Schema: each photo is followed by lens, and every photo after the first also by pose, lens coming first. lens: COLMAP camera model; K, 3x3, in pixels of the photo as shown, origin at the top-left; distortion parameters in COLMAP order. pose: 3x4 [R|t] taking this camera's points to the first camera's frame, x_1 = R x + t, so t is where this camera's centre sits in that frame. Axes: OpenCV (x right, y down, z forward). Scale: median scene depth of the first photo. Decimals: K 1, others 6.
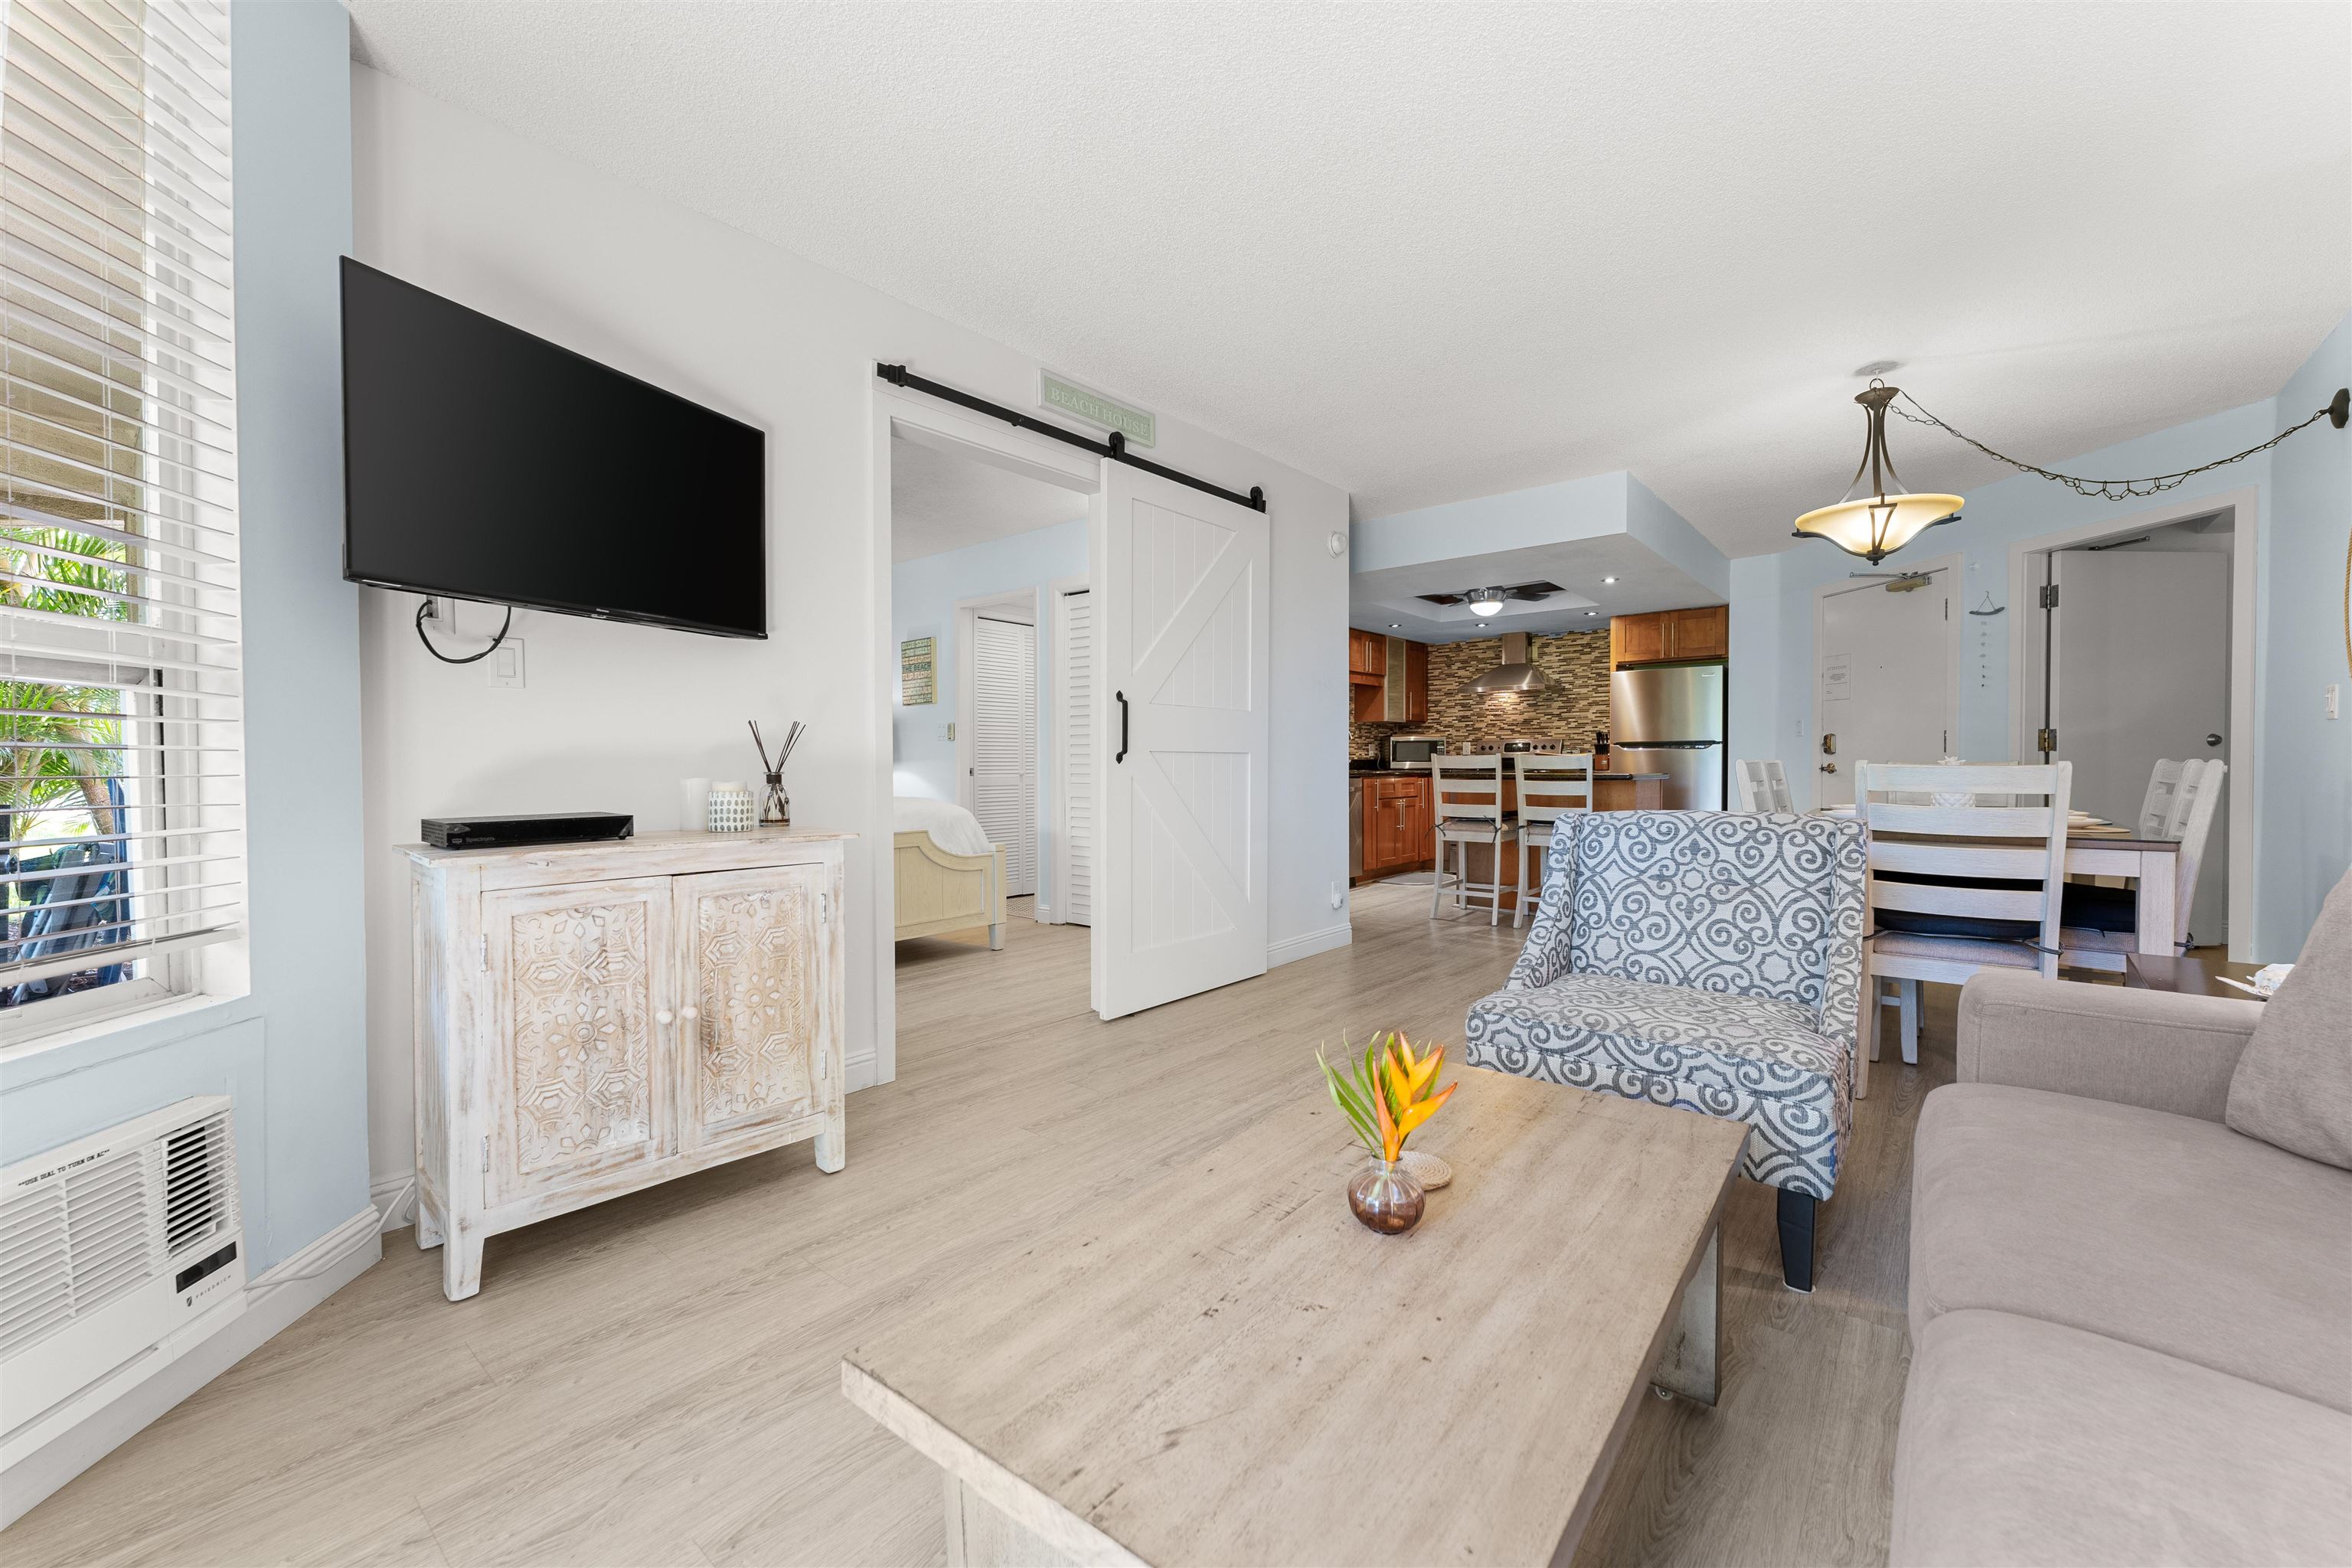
lens RADIAL K [[961.7, 0, 1176.0], [0, 961.7, 784.0], [0, 0, 1]] dist [0.000094, -0.000030]
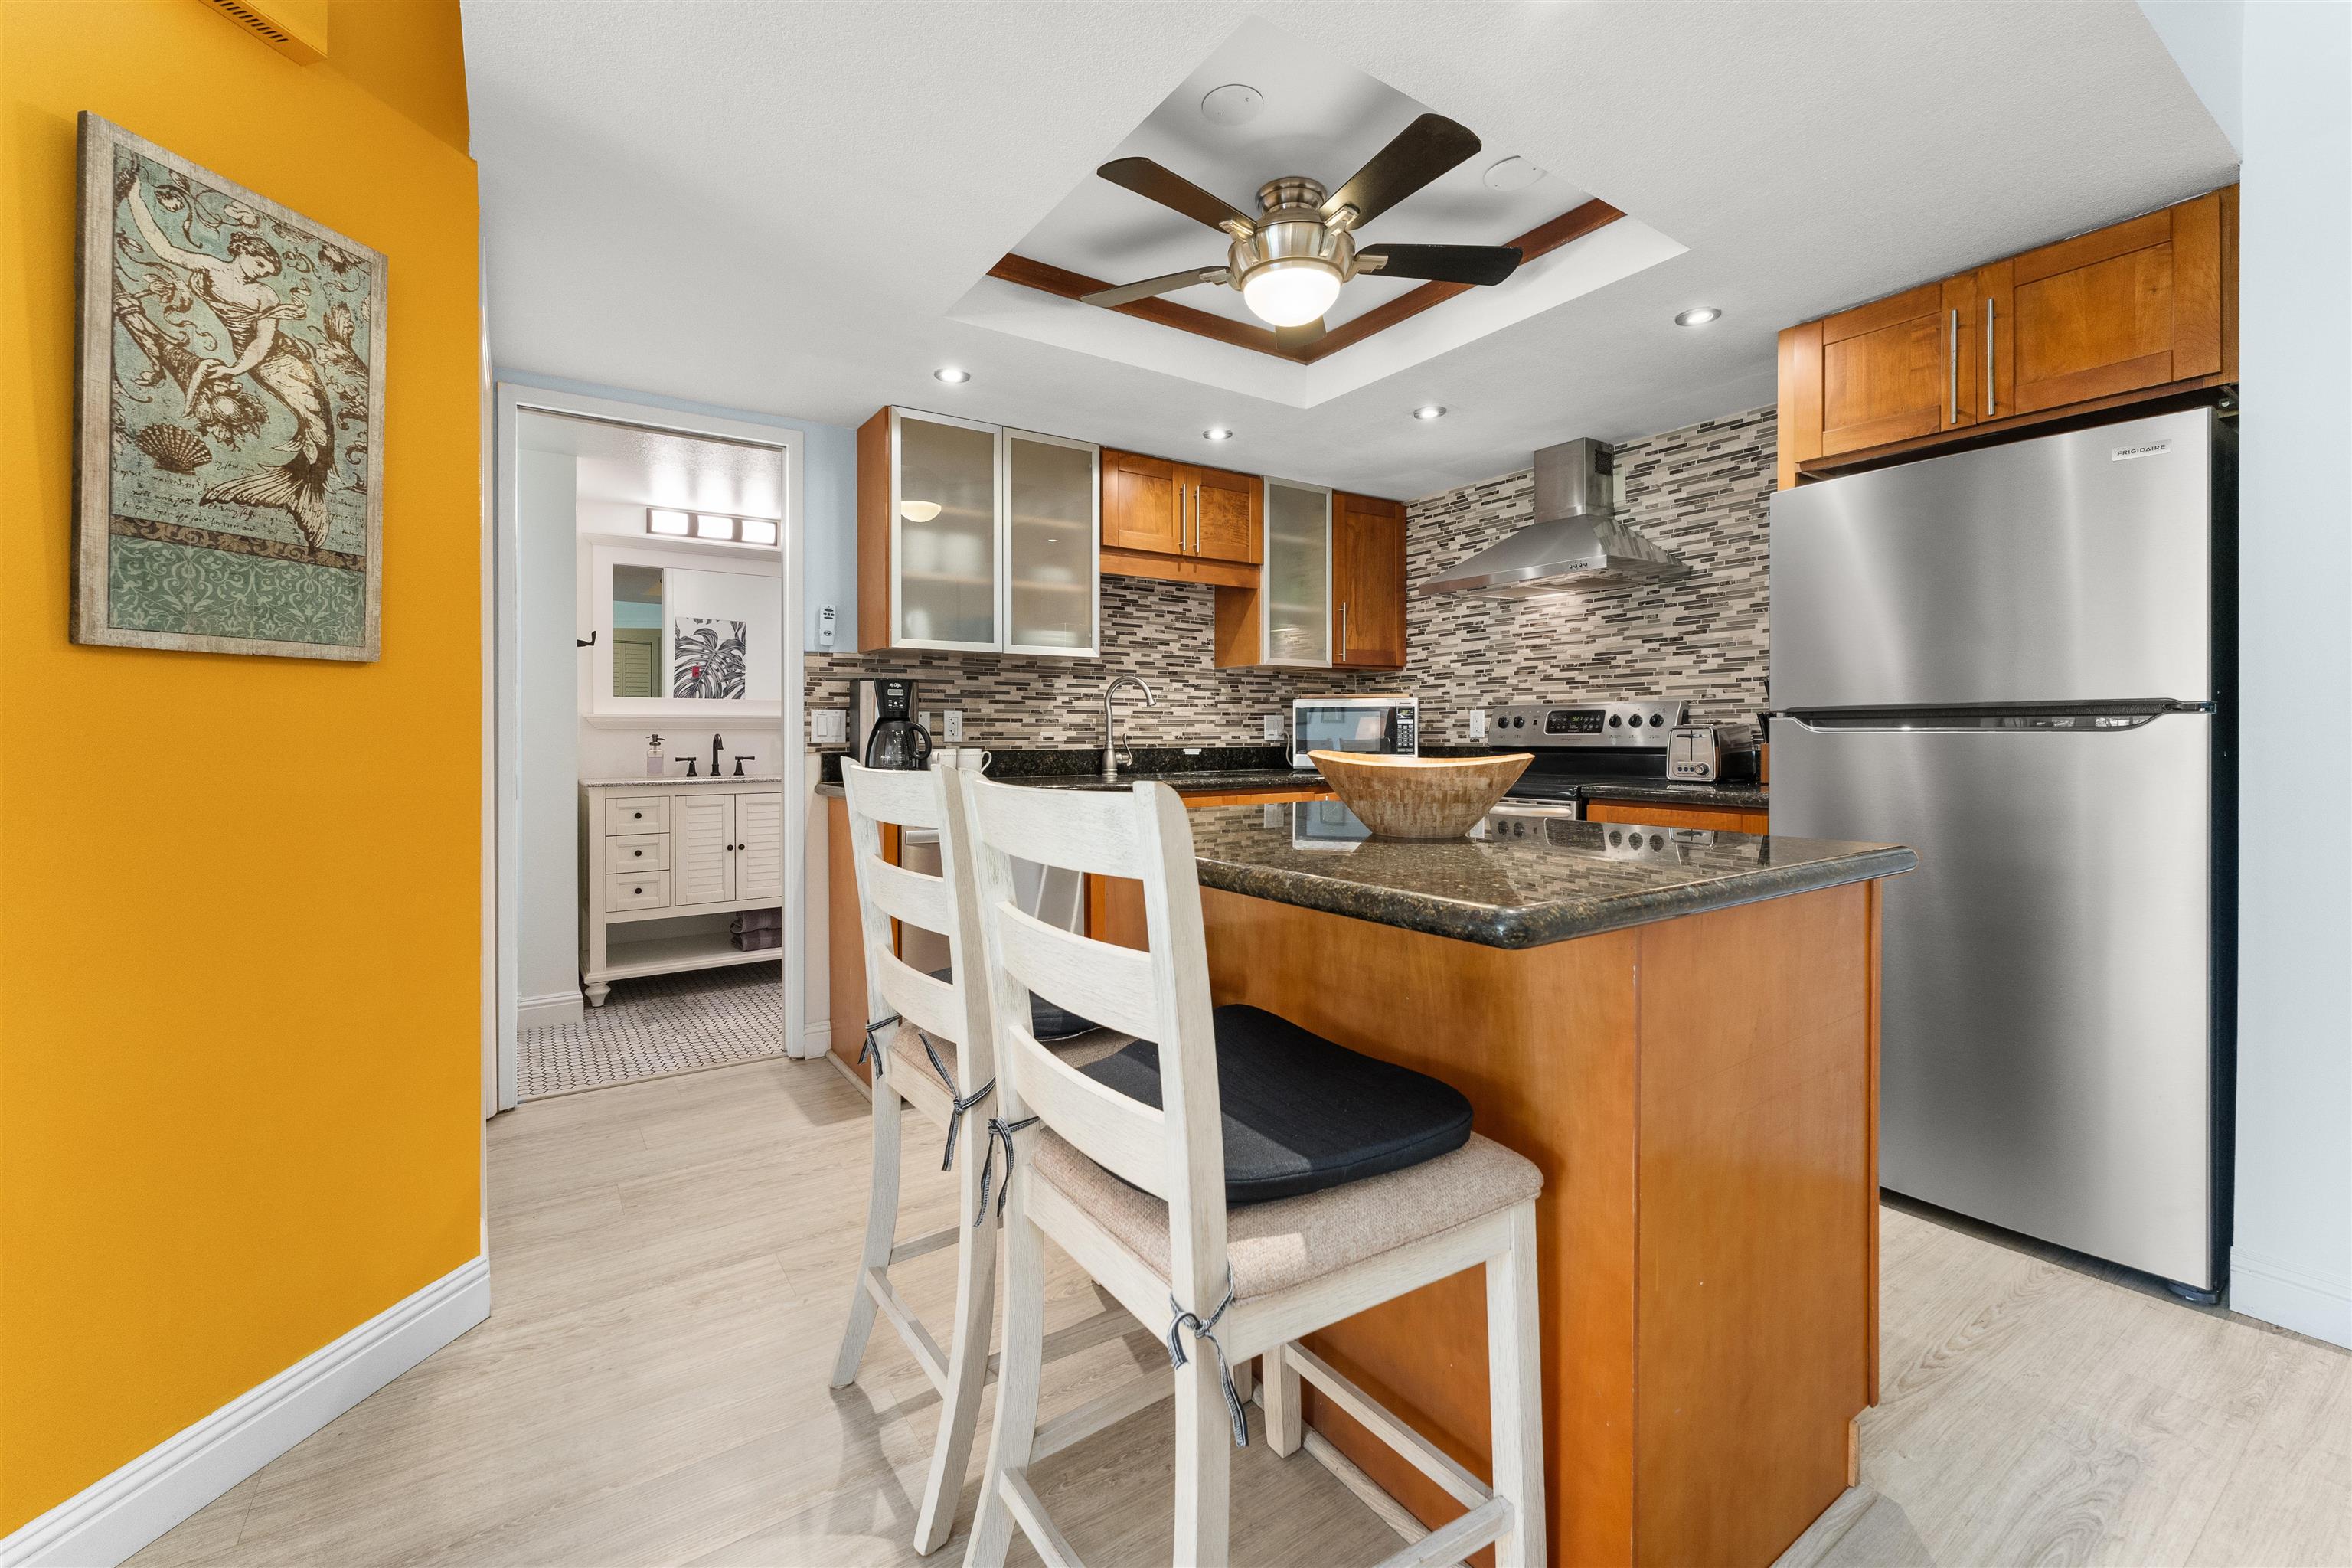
lens RADIAL K [[965.0, 0, 1165.1], [0, 965.0, 731.4], [0, 0, 1]] dist [0.000992, -0.000068]
pose [[0.956043, 0.000857, -0.293226, 0.316659], [-0.007408, 0.999747, -0.021230, -0.024487], [0.293133, 0.022469, 0.955807, 0.566290]]
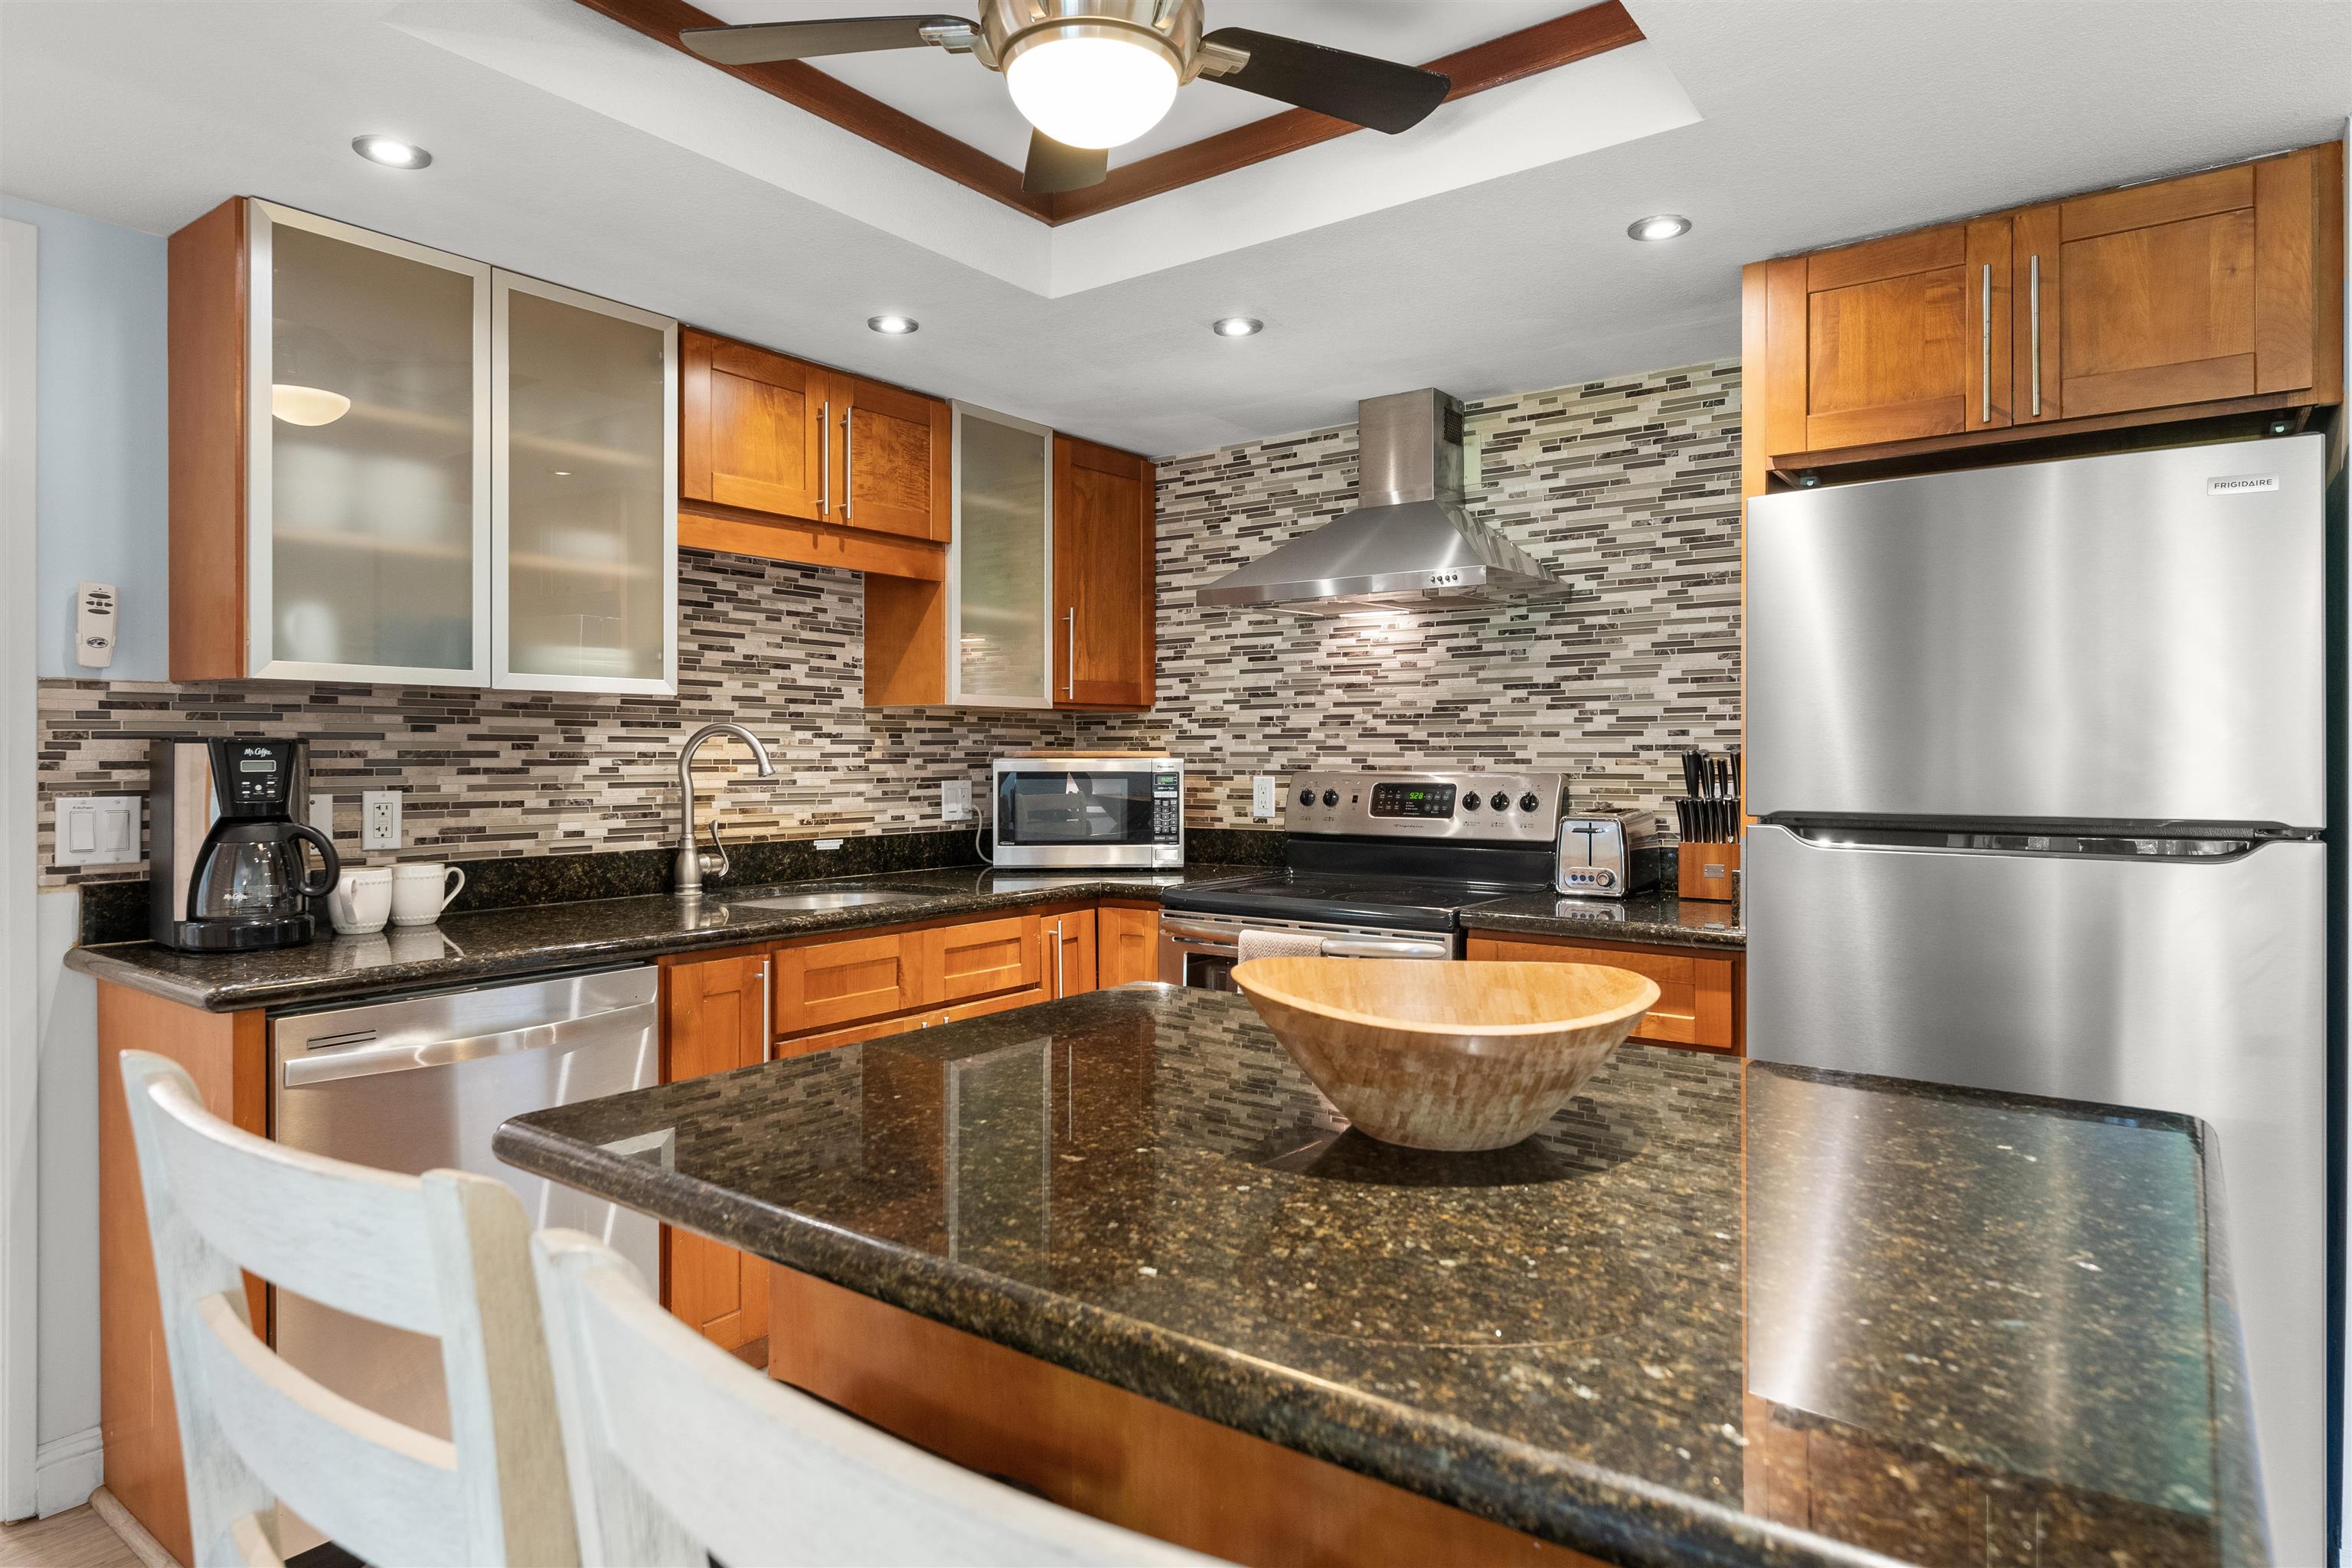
lens RADIAL K [[1331.8, 0, 1170.3], [0, 1331.8, 754.1], [0, 0, 1]] dist [0.001836, -0.002816]
pose [[0.999225, 0.004597, 0.039094, 0.275235], [-0.003776, 0.999771, -0.021060, -0.044260], [-0.039182, 0.020896, 0.999014, 0.625358]]
